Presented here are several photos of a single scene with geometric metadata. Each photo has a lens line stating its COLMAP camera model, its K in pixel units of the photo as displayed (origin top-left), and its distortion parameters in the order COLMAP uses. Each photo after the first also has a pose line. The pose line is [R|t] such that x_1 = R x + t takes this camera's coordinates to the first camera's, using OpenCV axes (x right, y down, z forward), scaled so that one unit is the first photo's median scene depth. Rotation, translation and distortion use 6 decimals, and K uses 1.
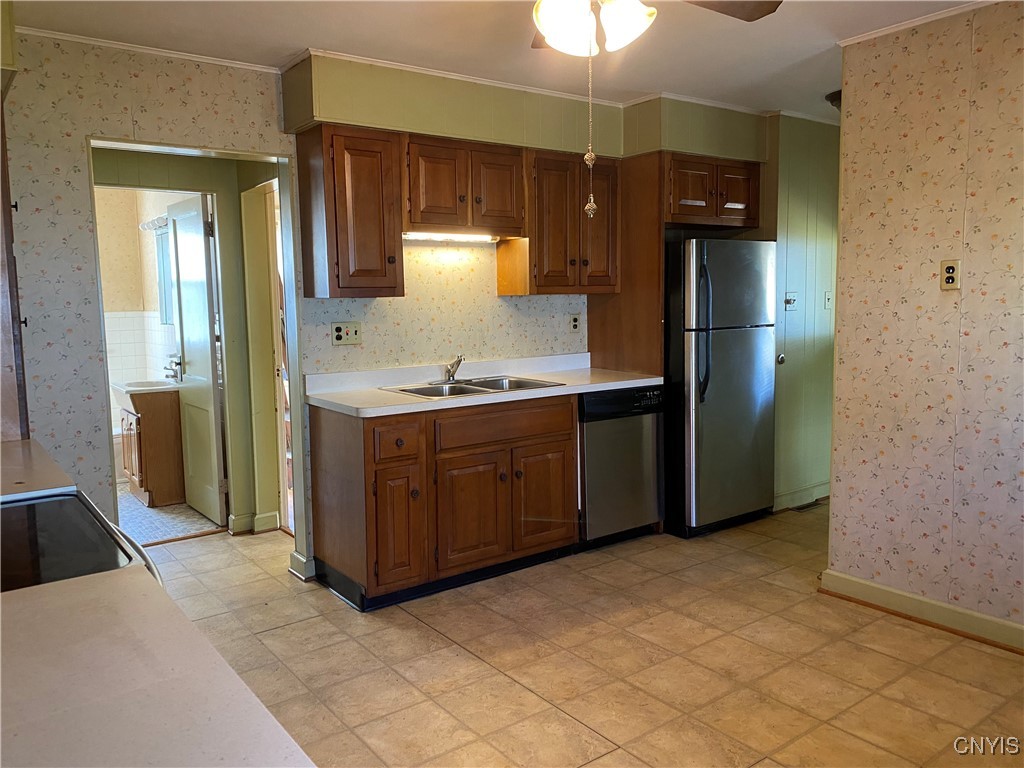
lens RADIAL K [[778.3, 0, 503.7], [0, 778.3, 374.7], [0, 0, 1]] dist [0.041702, -0.038802]
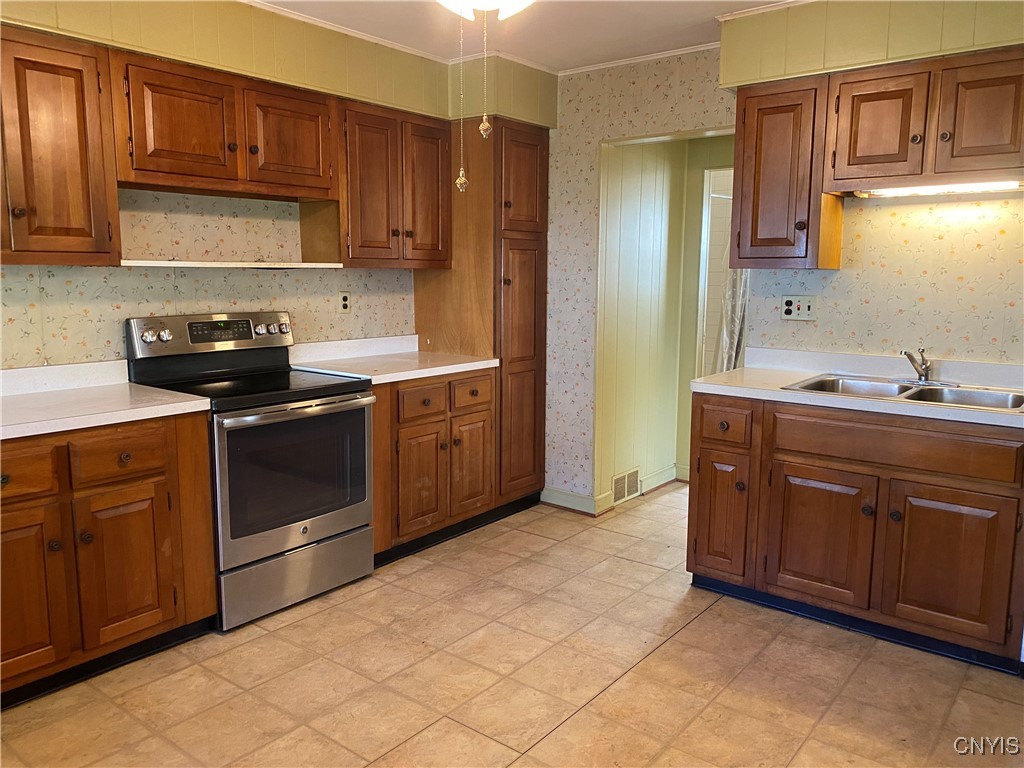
lens RADIAL K [[778.3, 0, 506.2], [0, 778.3, 380.4], [0, 0, 1]] dist [0.041702, -0.038802]
pose [[0.256769, 0.154264, -0.954082, 0.684207], [-0.104972, 0.985791, 0.131140, -0.061693], [0.960755, 0.066480, 0.269314, 0.491619]]
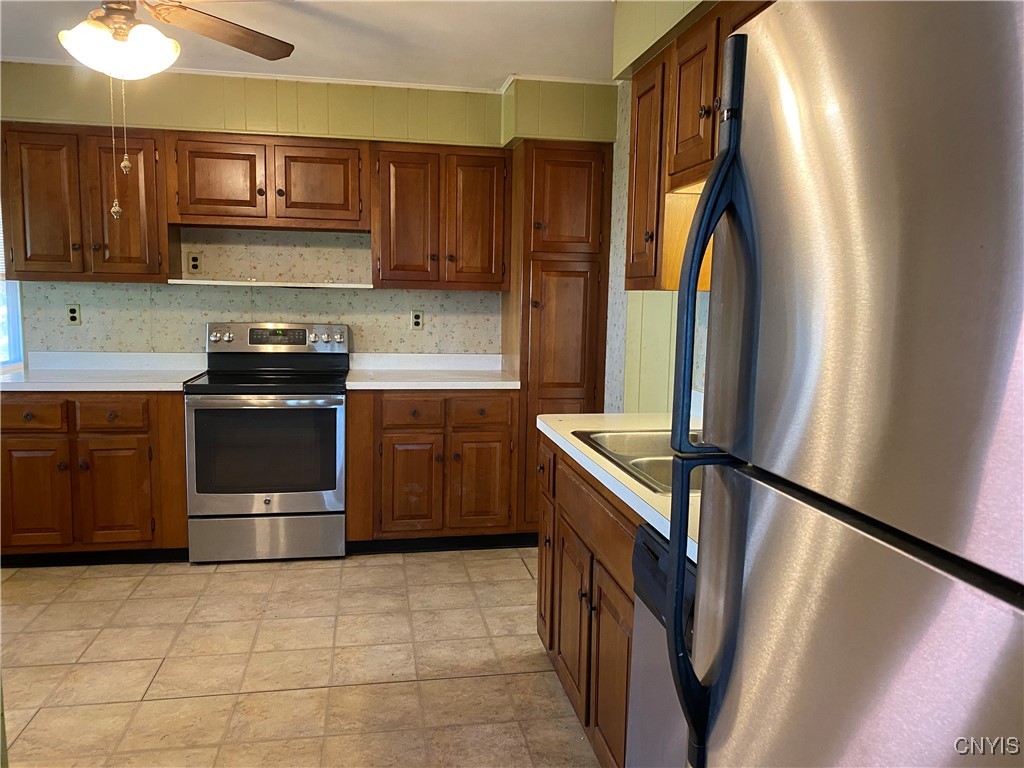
lens RADIAL K [[778.3, 0, 509.3], [0, 778.3, 387.1], [0, 0, 1]] dist [0.041702, -0.038802]
pose [[-0.443808, 0.114437, -0.888785, 0.591818], [-0.100085, 0.979277, 0.176066, -0.135671], [0.890515, 0.167093, -0.423157, 1.297208]]
